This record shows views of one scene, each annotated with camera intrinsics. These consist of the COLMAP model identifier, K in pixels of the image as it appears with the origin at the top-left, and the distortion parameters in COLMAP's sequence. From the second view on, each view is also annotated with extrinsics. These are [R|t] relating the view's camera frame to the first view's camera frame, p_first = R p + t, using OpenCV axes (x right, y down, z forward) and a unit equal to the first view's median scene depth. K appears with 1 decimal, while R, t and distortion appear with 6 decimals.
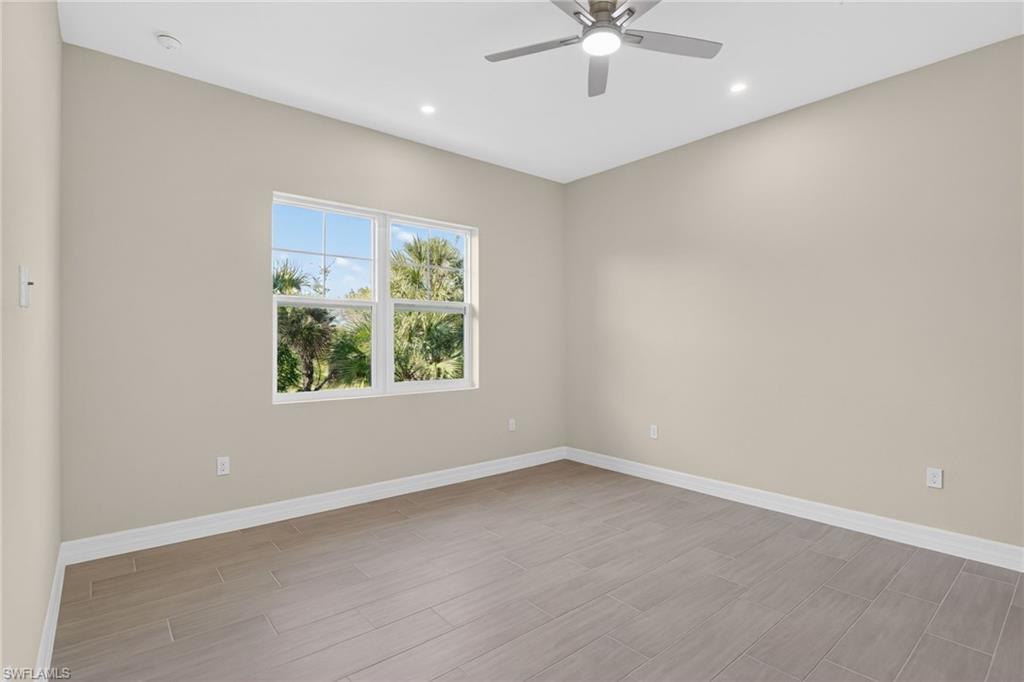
lens RADIAL K [[491.3, 0, 512.0], [0, 491.3, 341.0], [0, 0, 1]] dist [-0.003134, 0.000073]
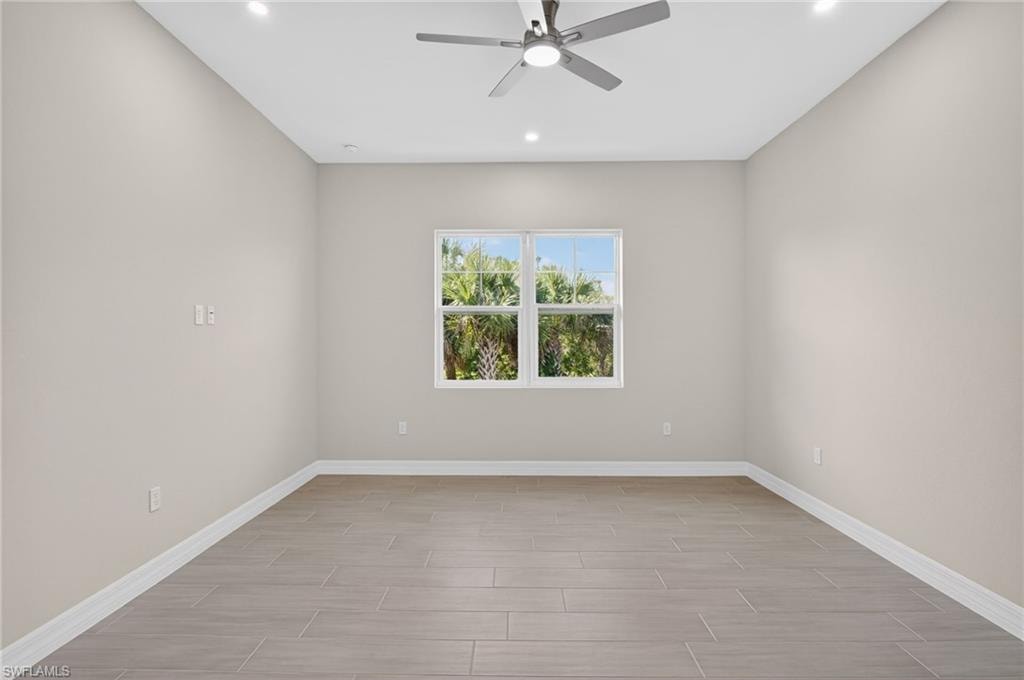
lens RADIAL K [[491.3, 0, 512.0], [0, 491.3, 340.0], [0, 0, 1]] dist [-0.003134, 0.000073]
pose [[0.768015, 0.002411, -0.640427, 0.421566], [-0.000688, 0.999995, 0.002939, -0.004262], [0.640431, -0.001816, 0.768013, 0.078628]]
